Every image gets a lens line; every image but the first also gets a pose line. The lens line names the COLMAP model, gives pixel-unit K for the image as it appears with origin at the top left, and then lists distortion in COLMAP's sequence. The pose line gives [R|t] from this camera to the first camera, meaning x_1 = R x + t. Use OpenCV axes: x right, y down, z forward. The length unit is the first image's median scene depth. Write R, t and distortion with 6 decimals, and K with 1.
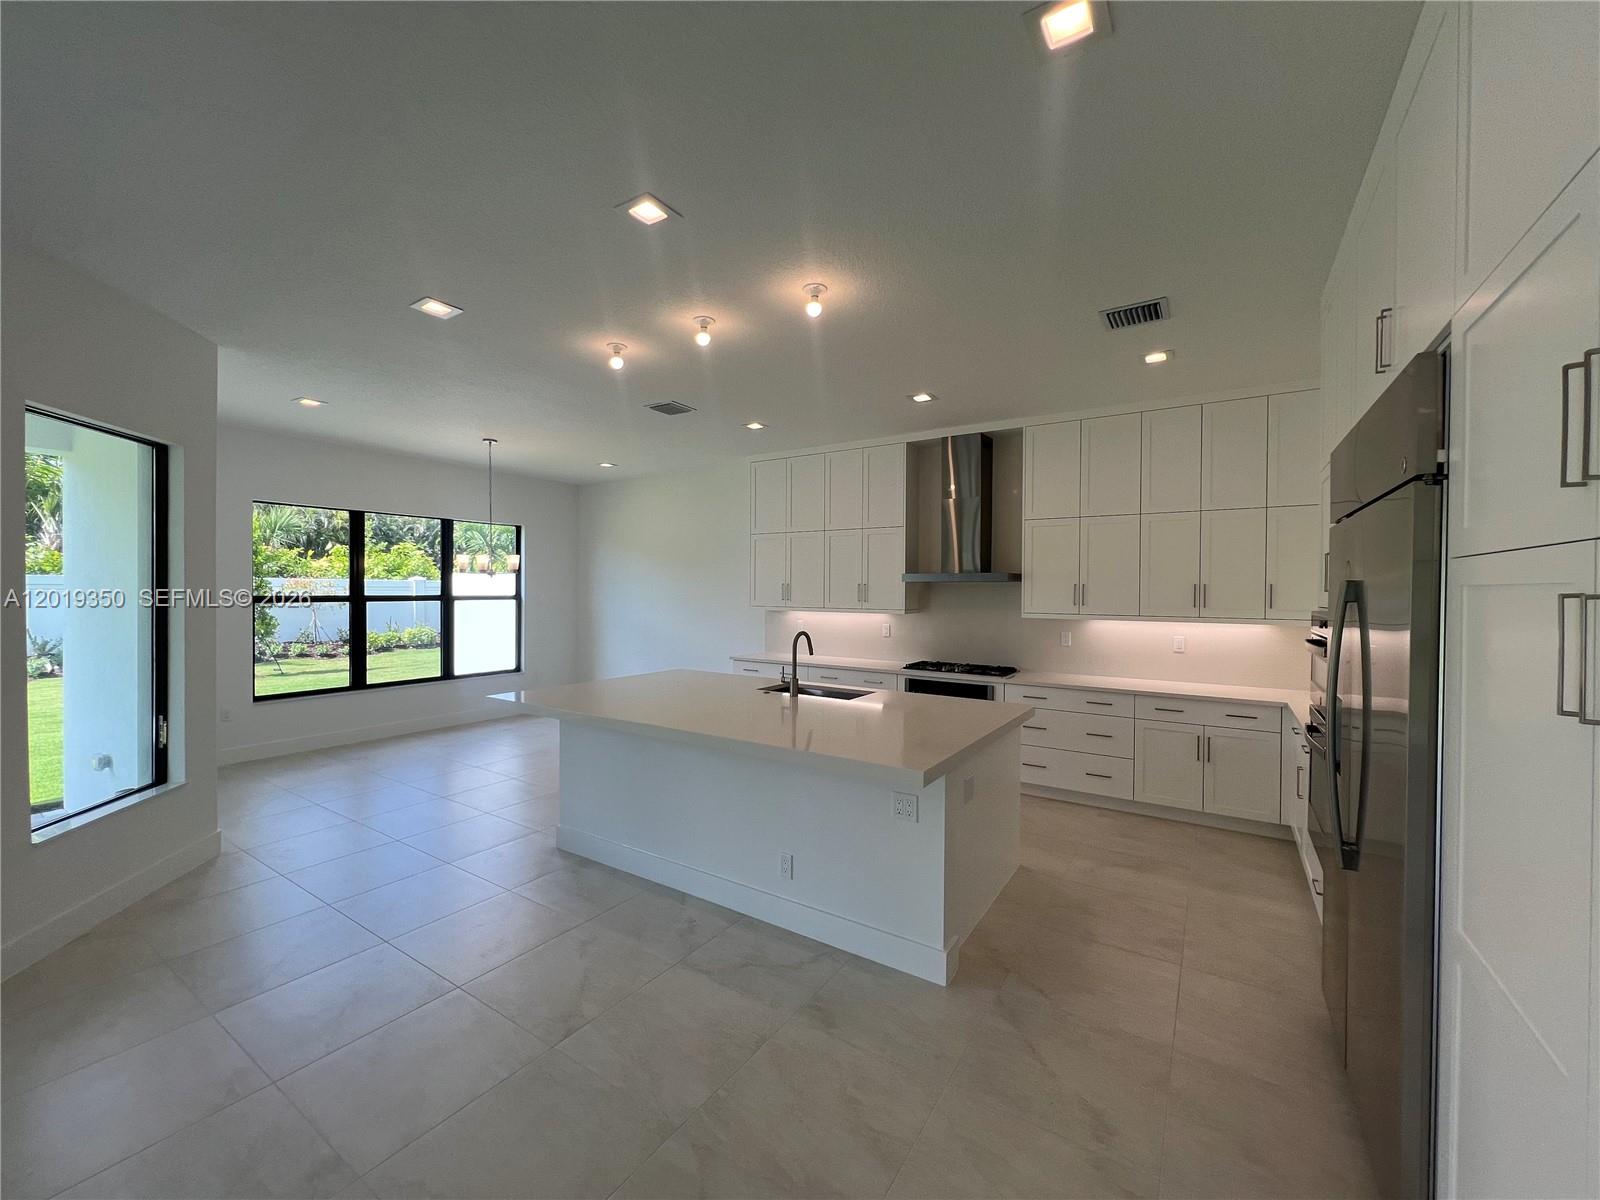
lens RADIAL K [[639.3, 0, 795.3], [0, 639.3, 596.3], [0, 0, 1]] dist [0.000294, -0.000115]
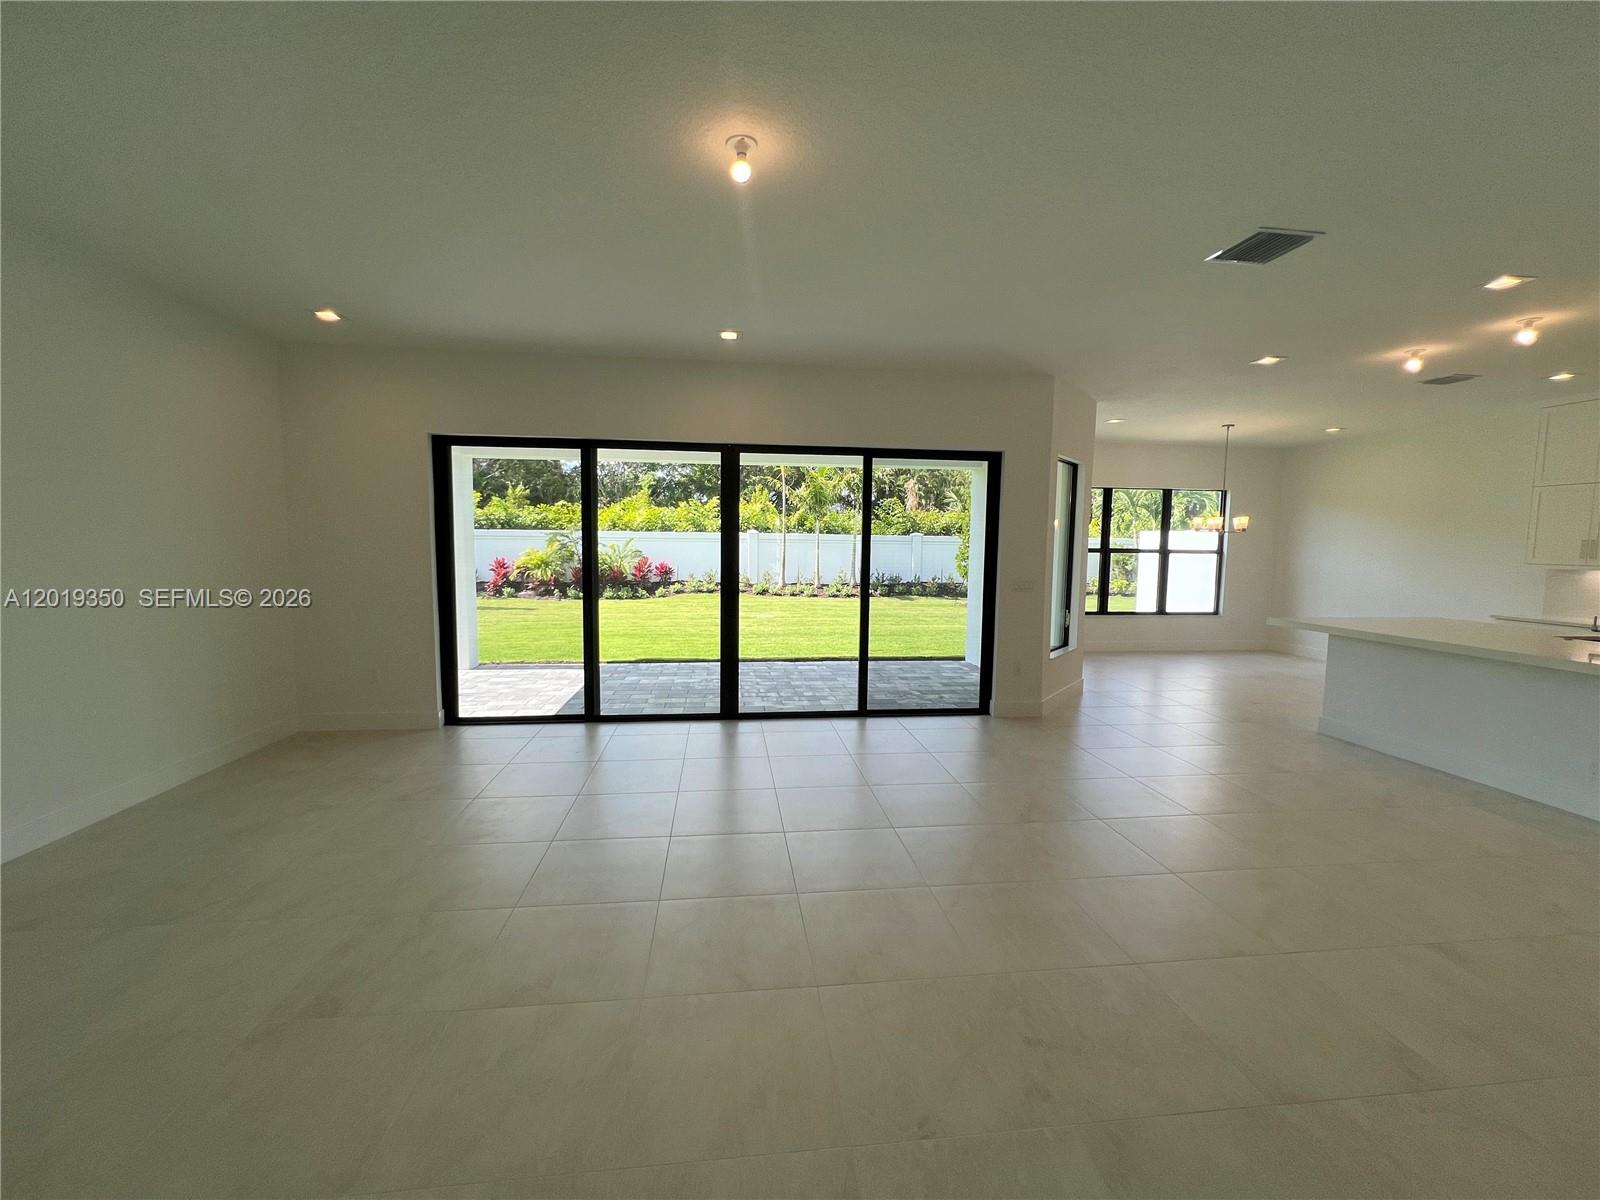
lens RADIAL K [[639.3, 0, 799.8], [0, 639.3, 596.2], [0, 0, 1]] dist [0.000294, -0.000115]
pose [[0.644900, 0.066709, -0.761350, -0.051475], [-0.016170, 0.997151, 0.073673, 0.014154], [0.764096, -0.035201, 0.644142, -0.569284]]
